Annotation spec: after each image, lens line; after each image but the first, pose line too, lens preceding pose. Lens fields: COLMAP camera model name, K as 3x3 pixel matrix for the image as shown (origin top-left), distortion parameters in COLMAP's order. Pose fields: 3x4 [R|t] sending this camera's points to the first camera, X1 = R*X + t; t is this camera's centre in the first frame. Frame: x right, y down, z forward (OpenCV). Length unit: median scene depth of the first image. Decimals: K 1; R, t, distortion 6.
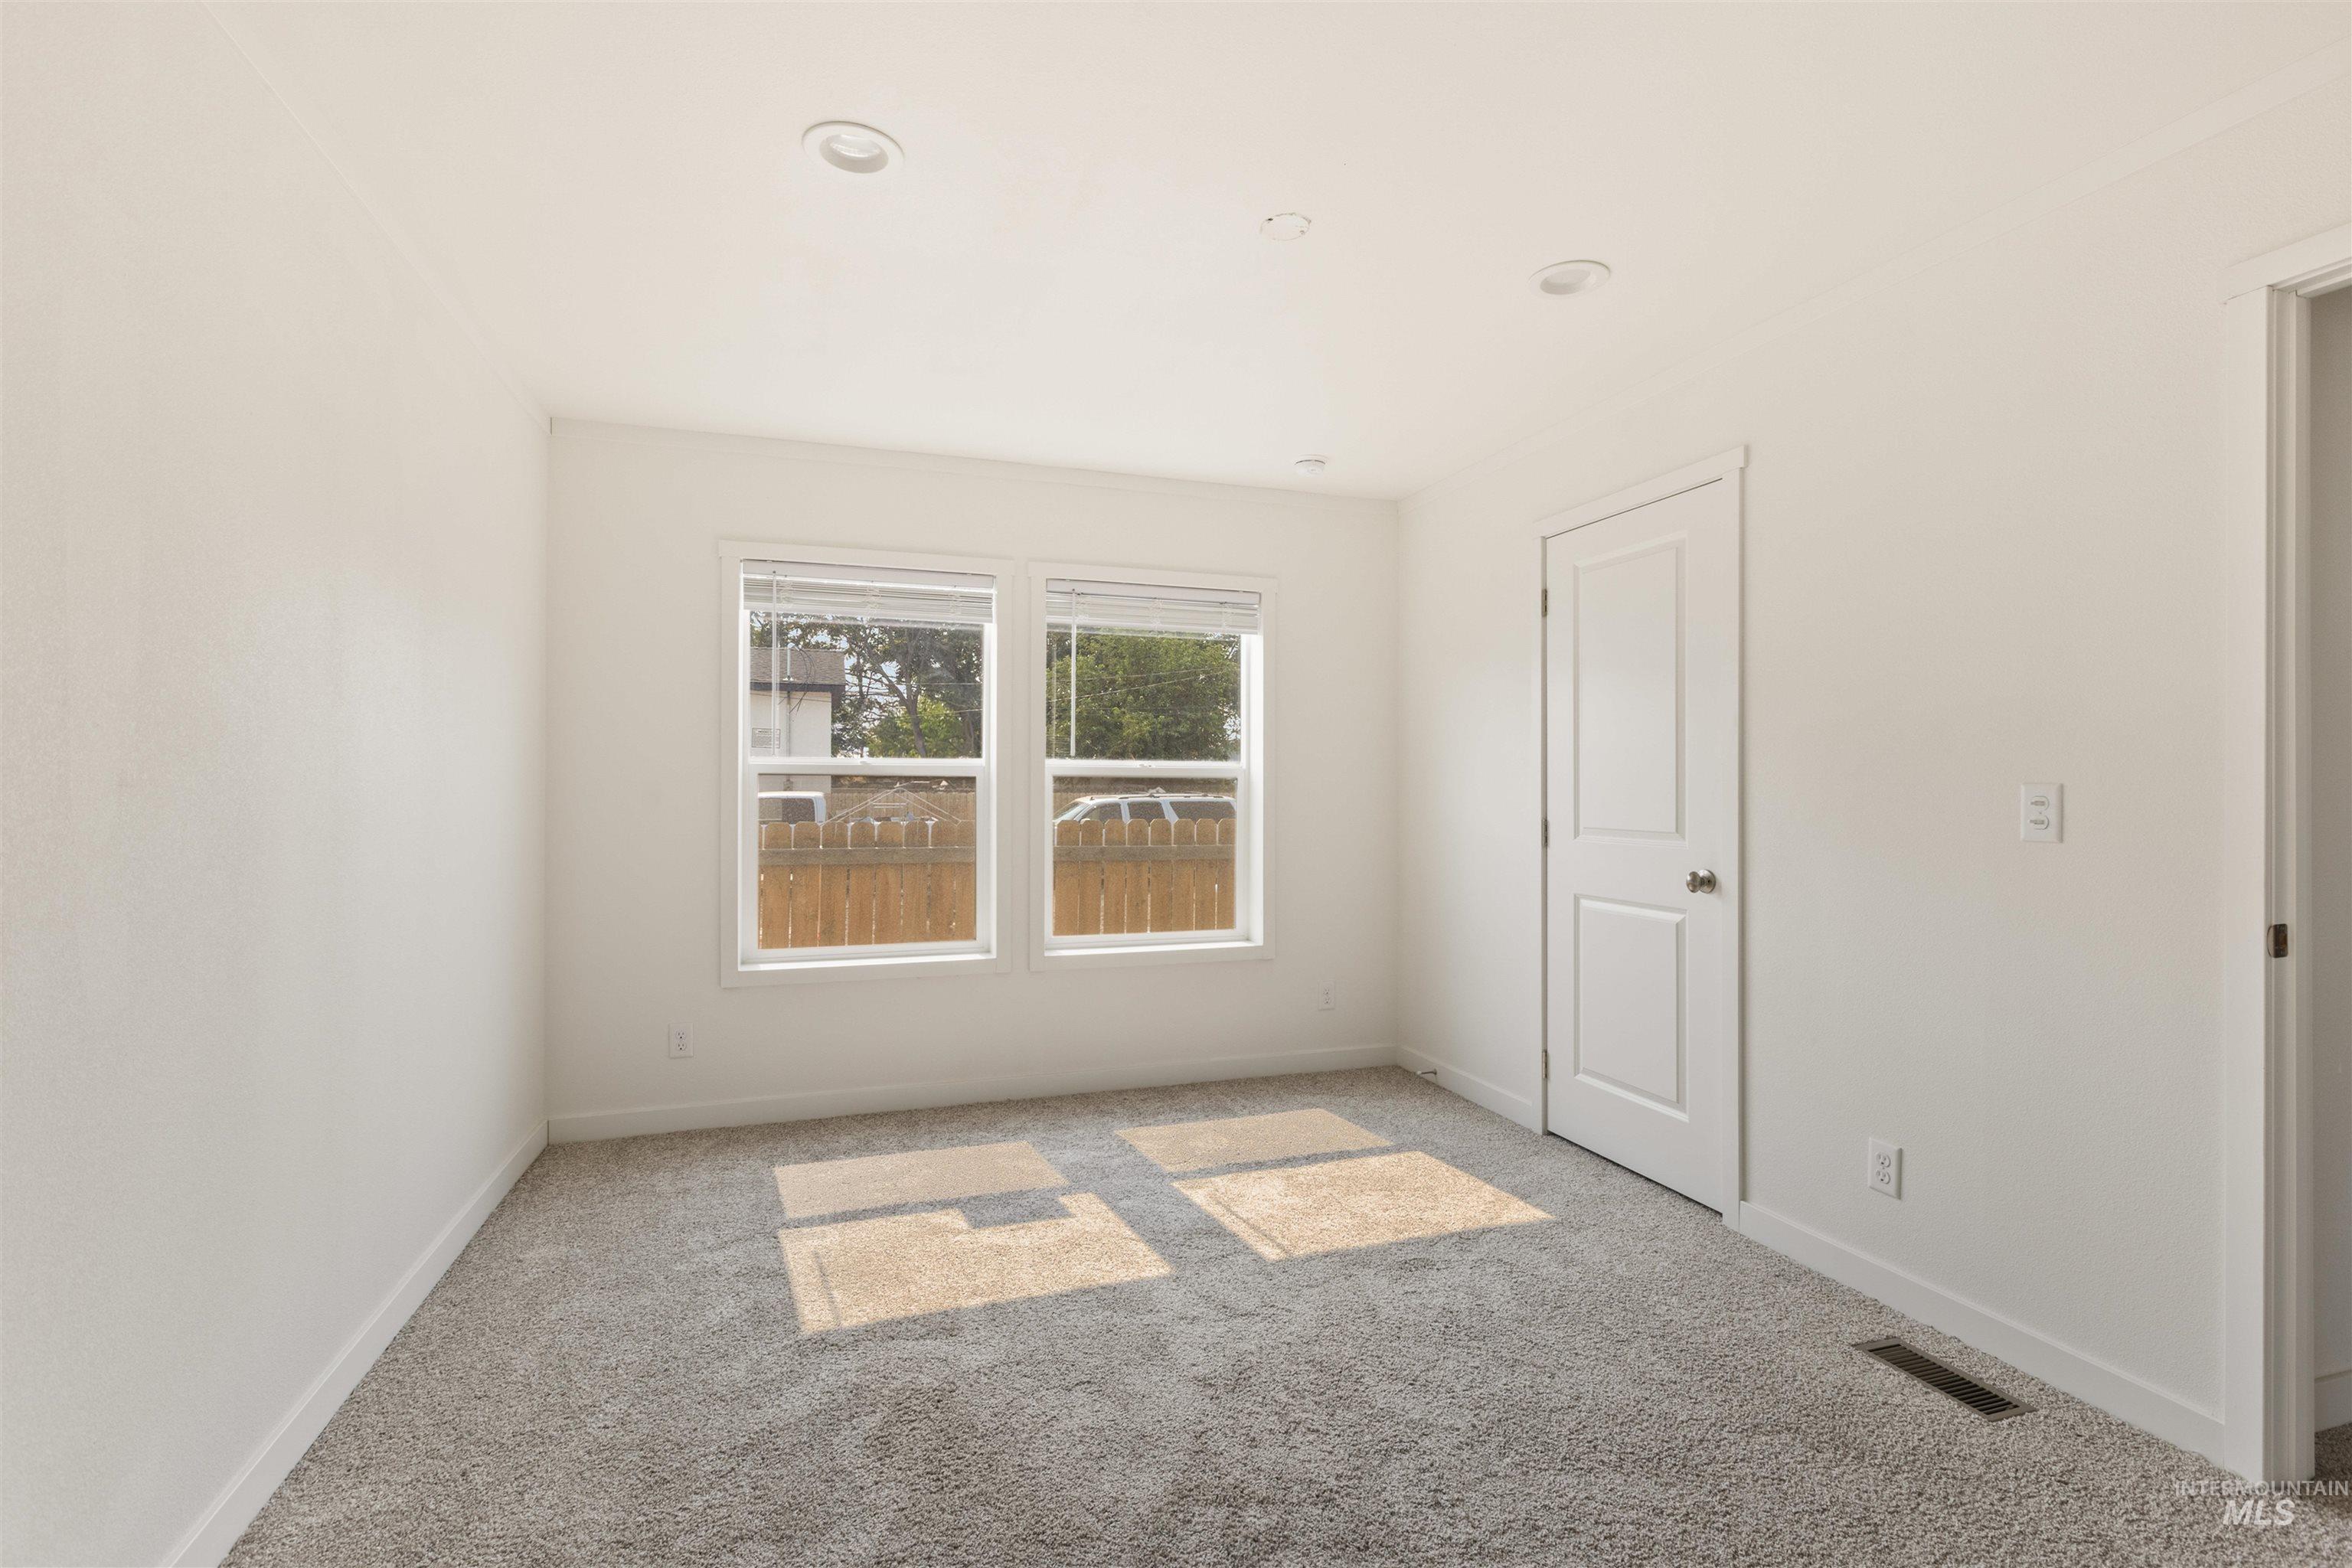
lens RADIAL K [[1084.1, 0, 1187.5], [0, 1084.1, 785.6], [0, 0, 1]] dist [-0.000133, -0.001089]
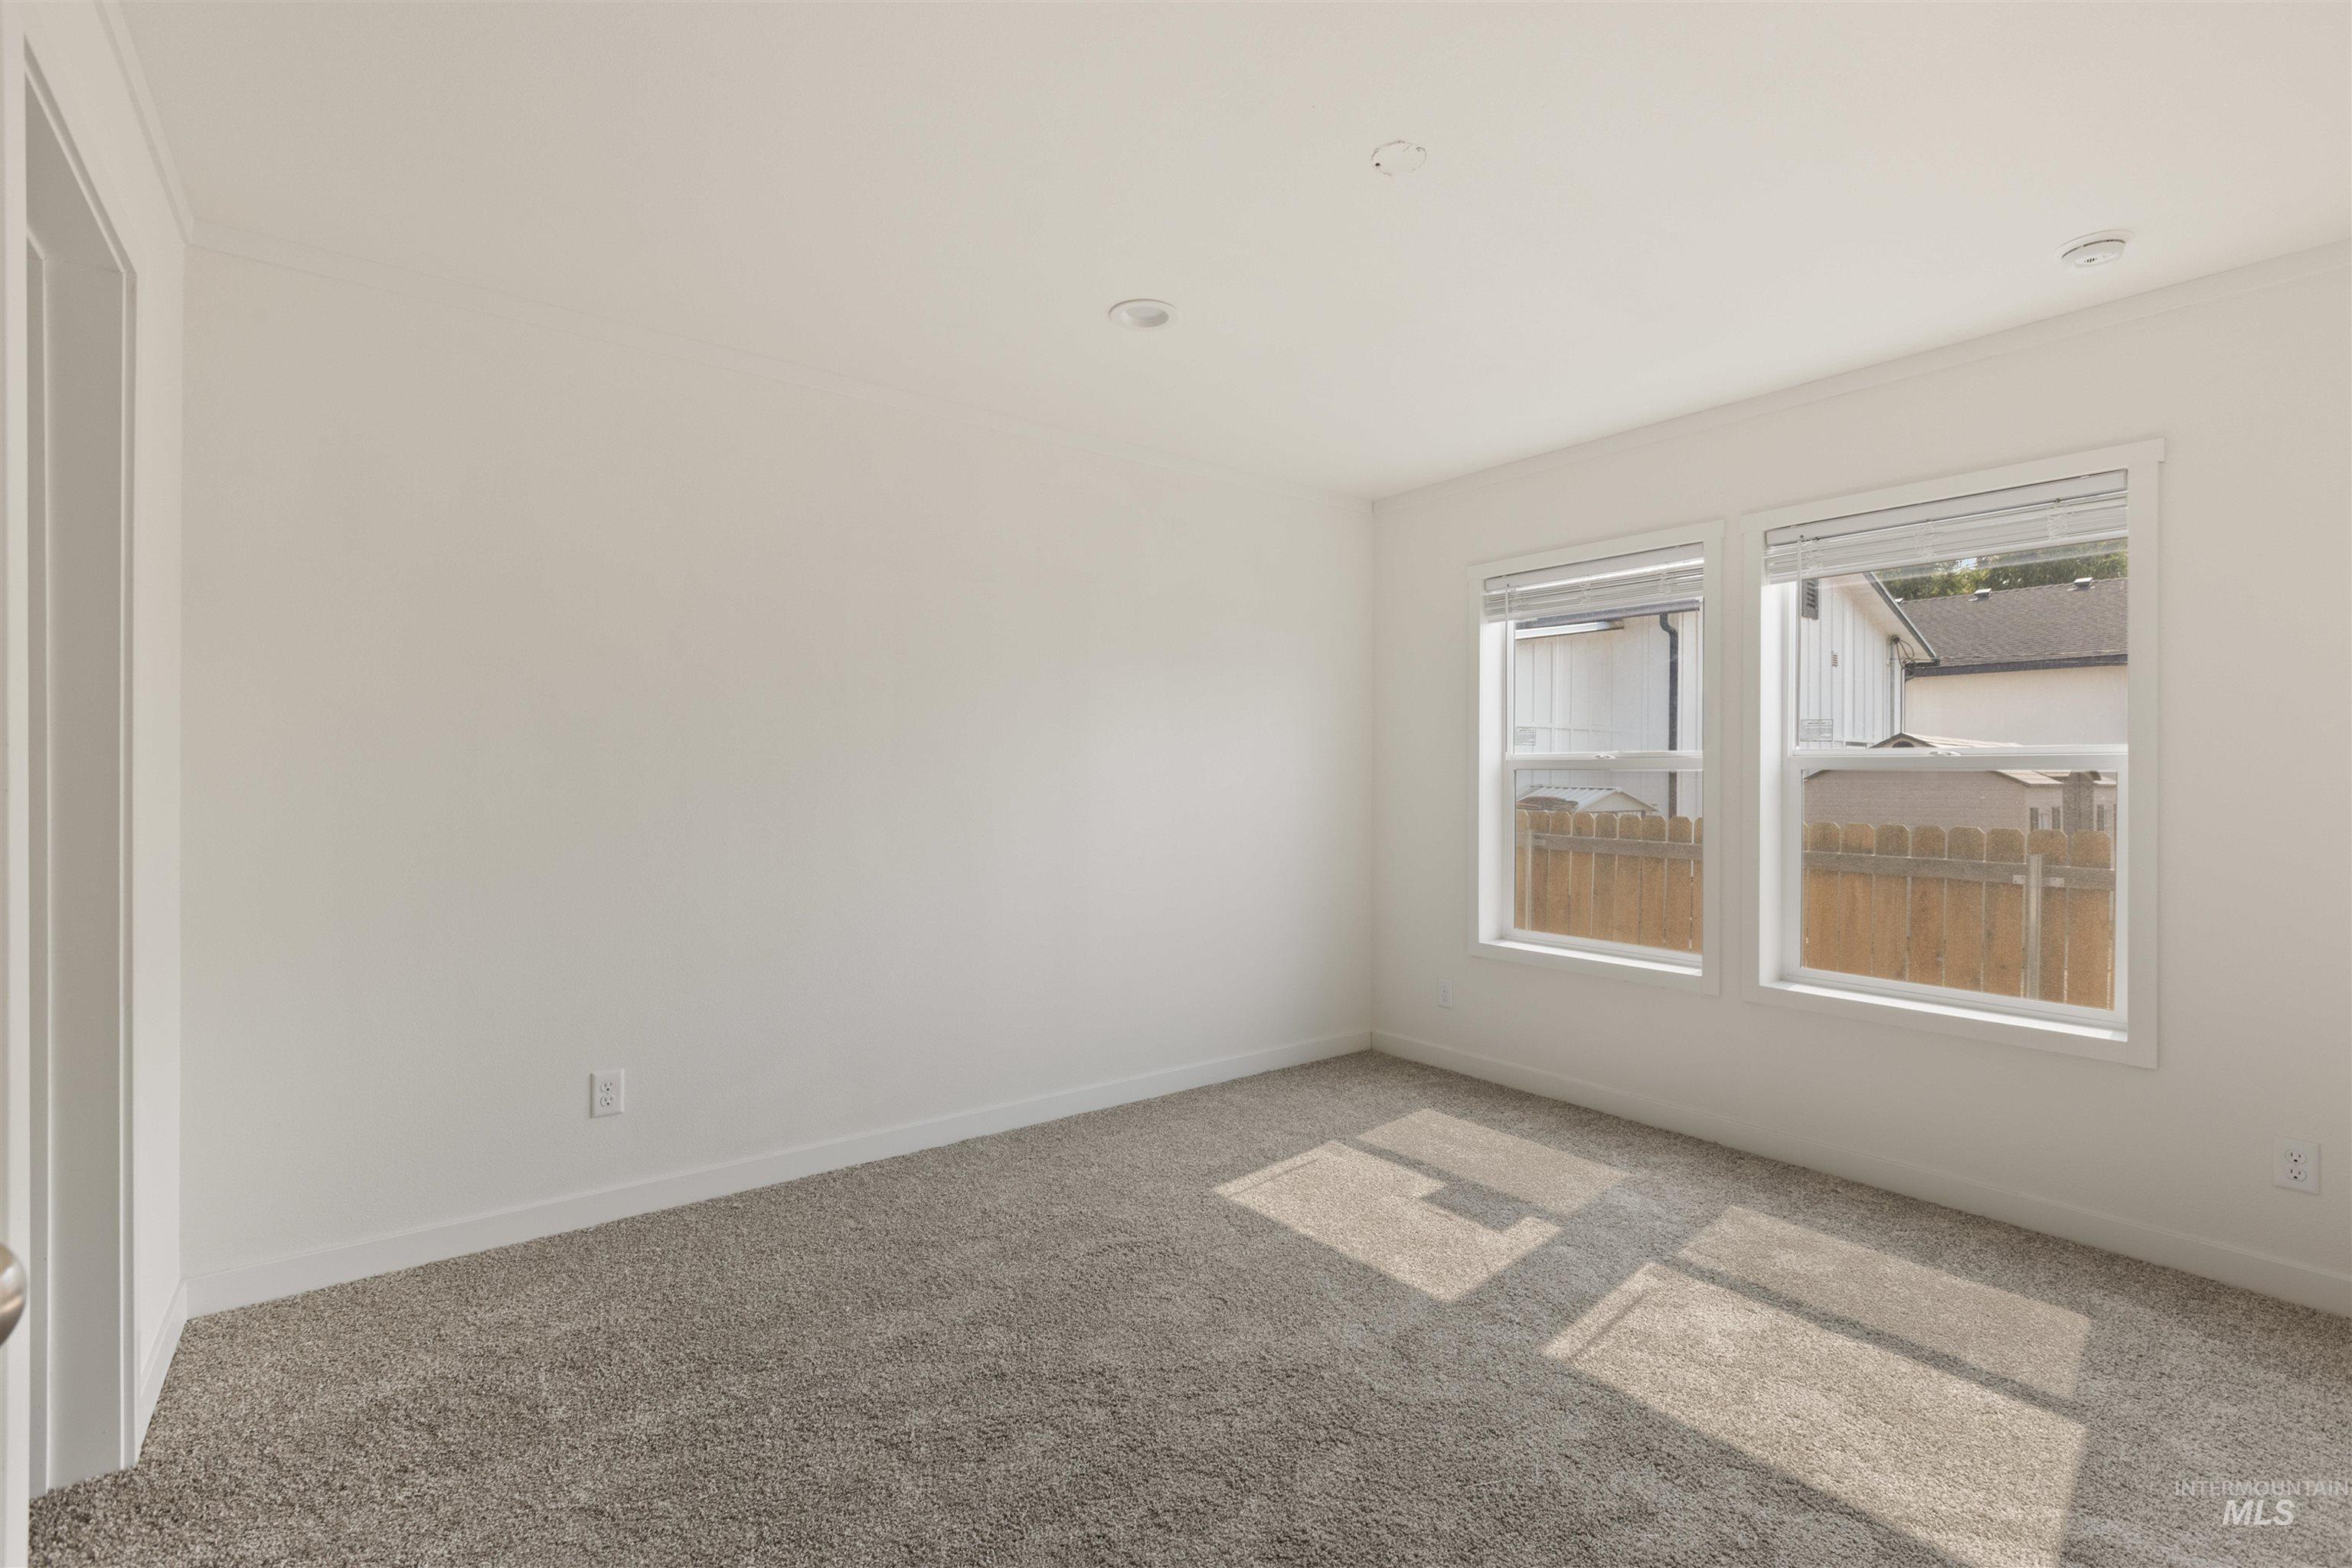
lens RADIAL K [[1084.1, 0, 1187.5], [0, 1084.1, 785.6], [0, 0, 1]] dist [-0.000133, -0.001089]
pose [[0.312533, 0.008240, -0.949871, 0.683676], [-0.005629, 0.999961, 0.006823, 0.000464], [0.949890, 0.003215, 0.312567, 0.424521]]
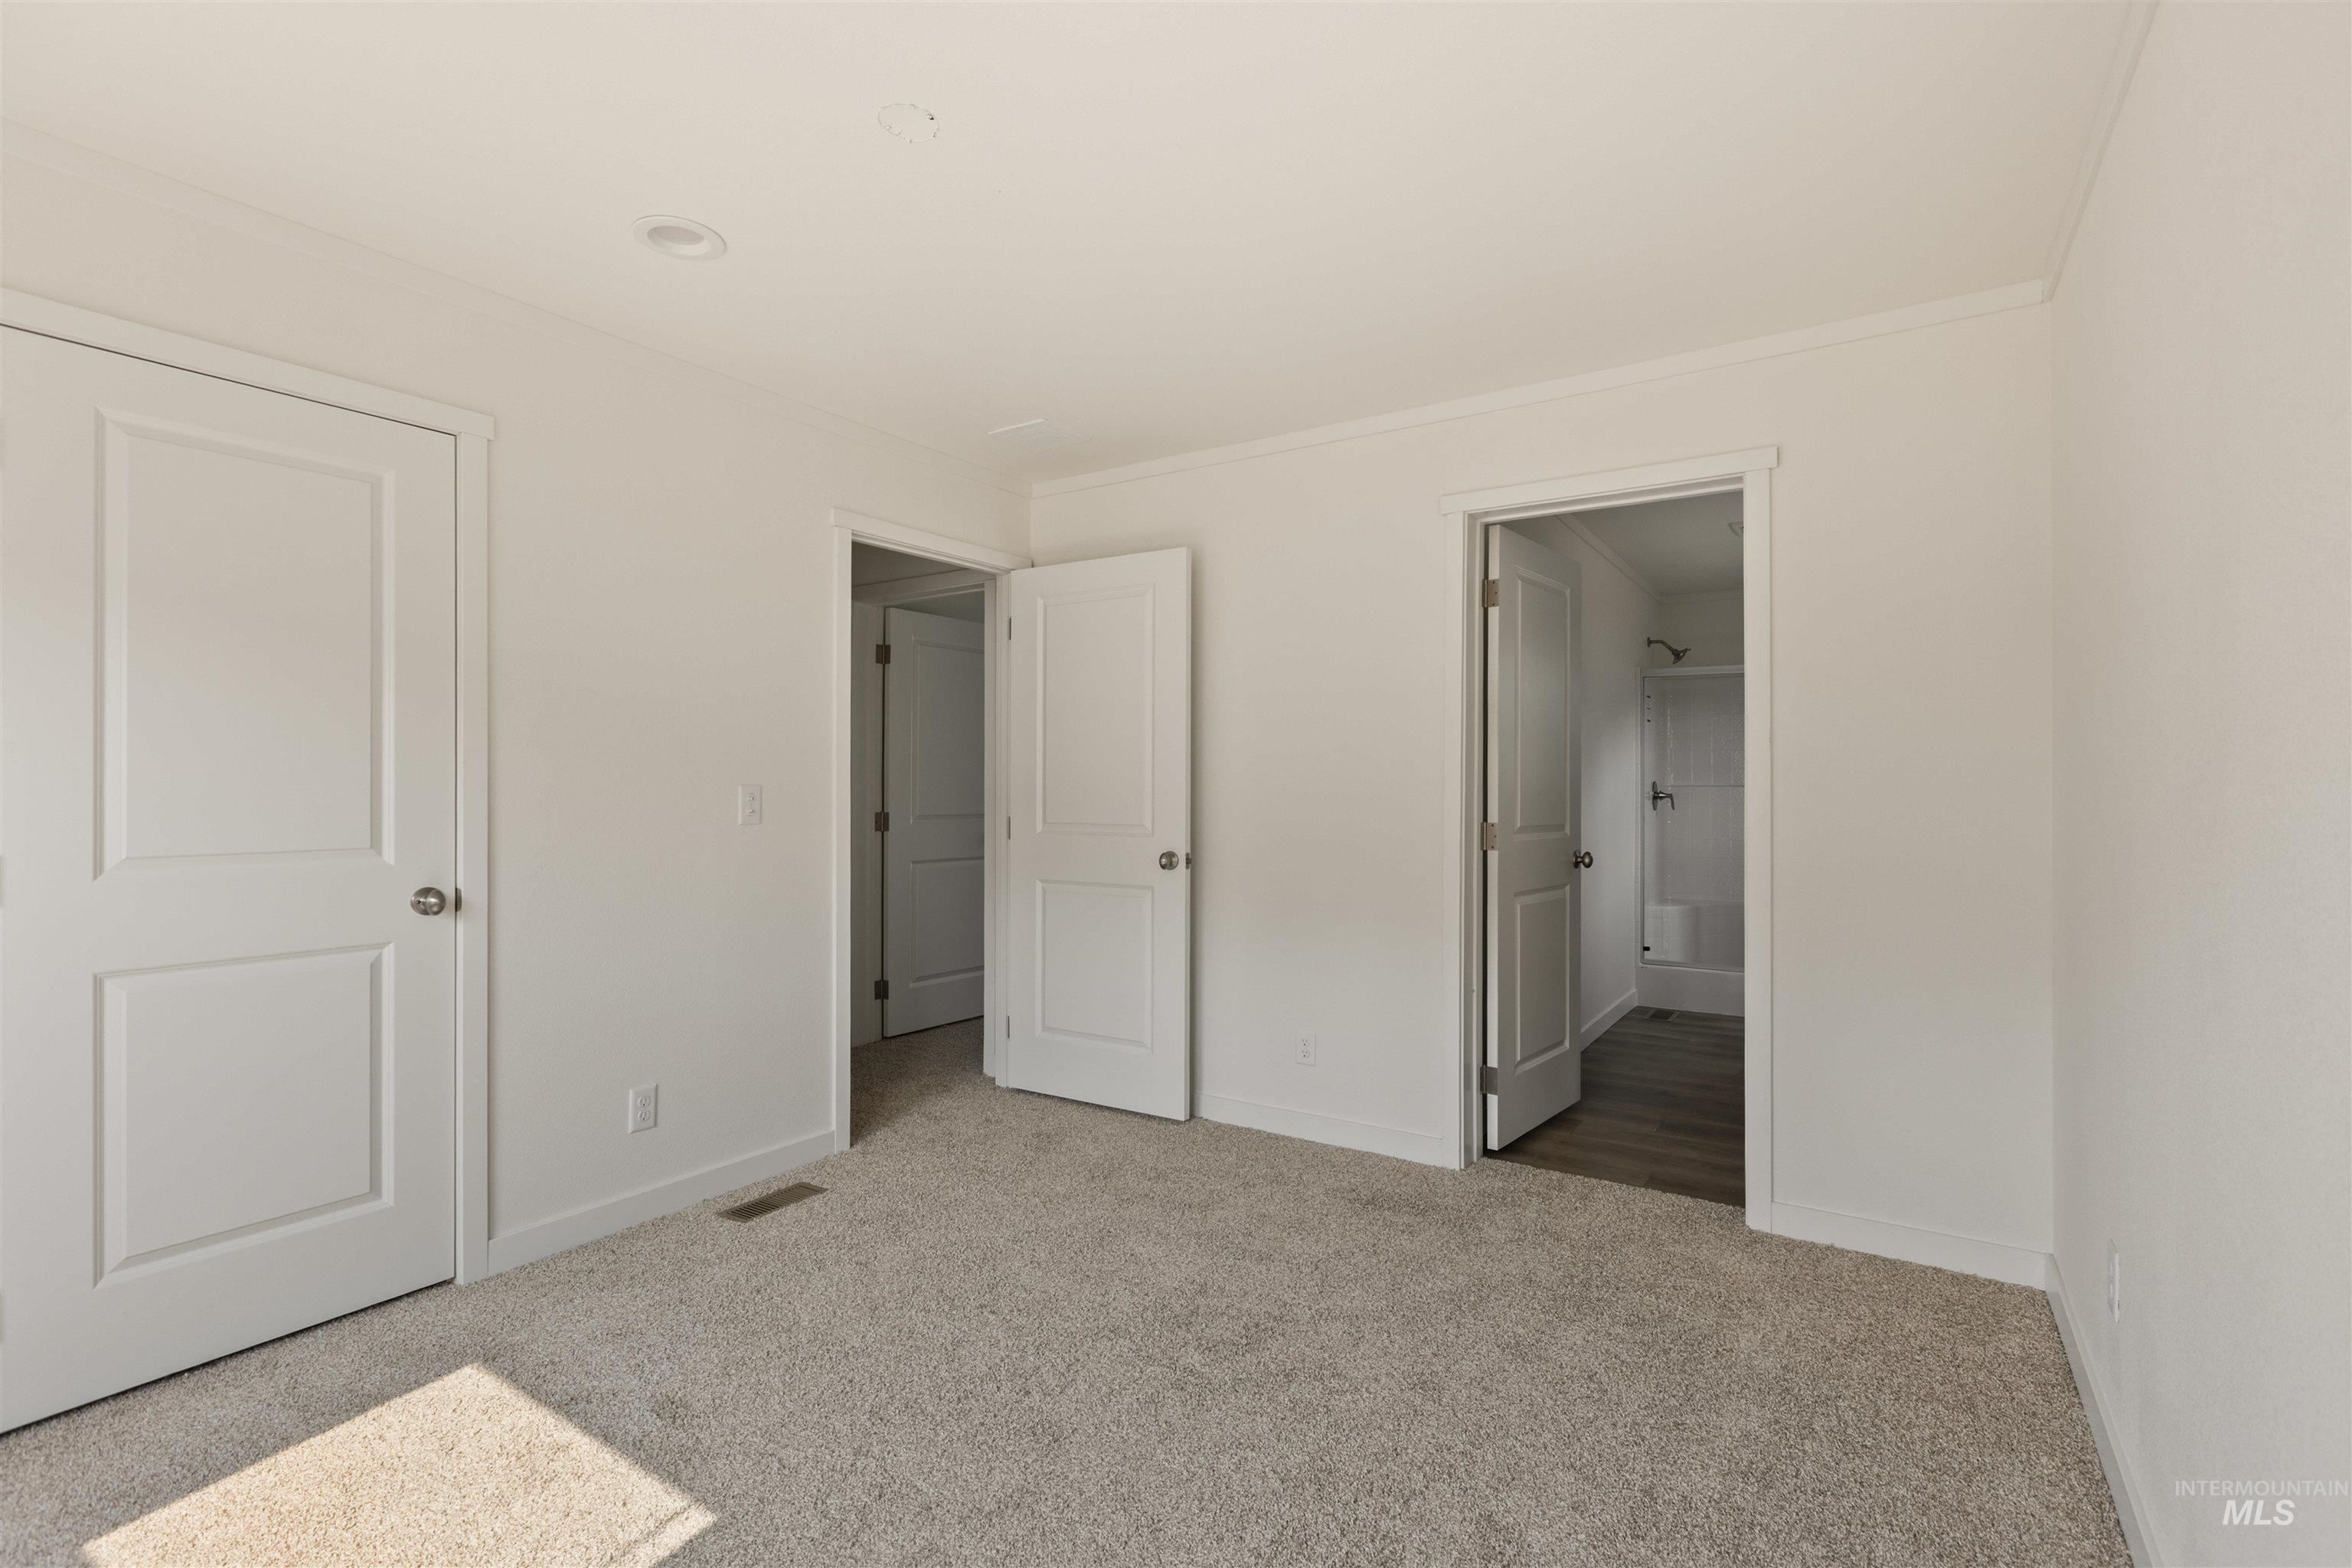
lens RADIAL K [[1084.1, 0, 1187.5], [0, 1084.1, 785.6], [0, 0, 1]] dist [-0.000133, -0.001089]
pose [[-0.630810, -0.000068, 0.775938, -0.537965], [0.001000, 0.999999, 0.000901, -0.002462], [-0.775937, 0.001345, -0.630809, 1.051730]]
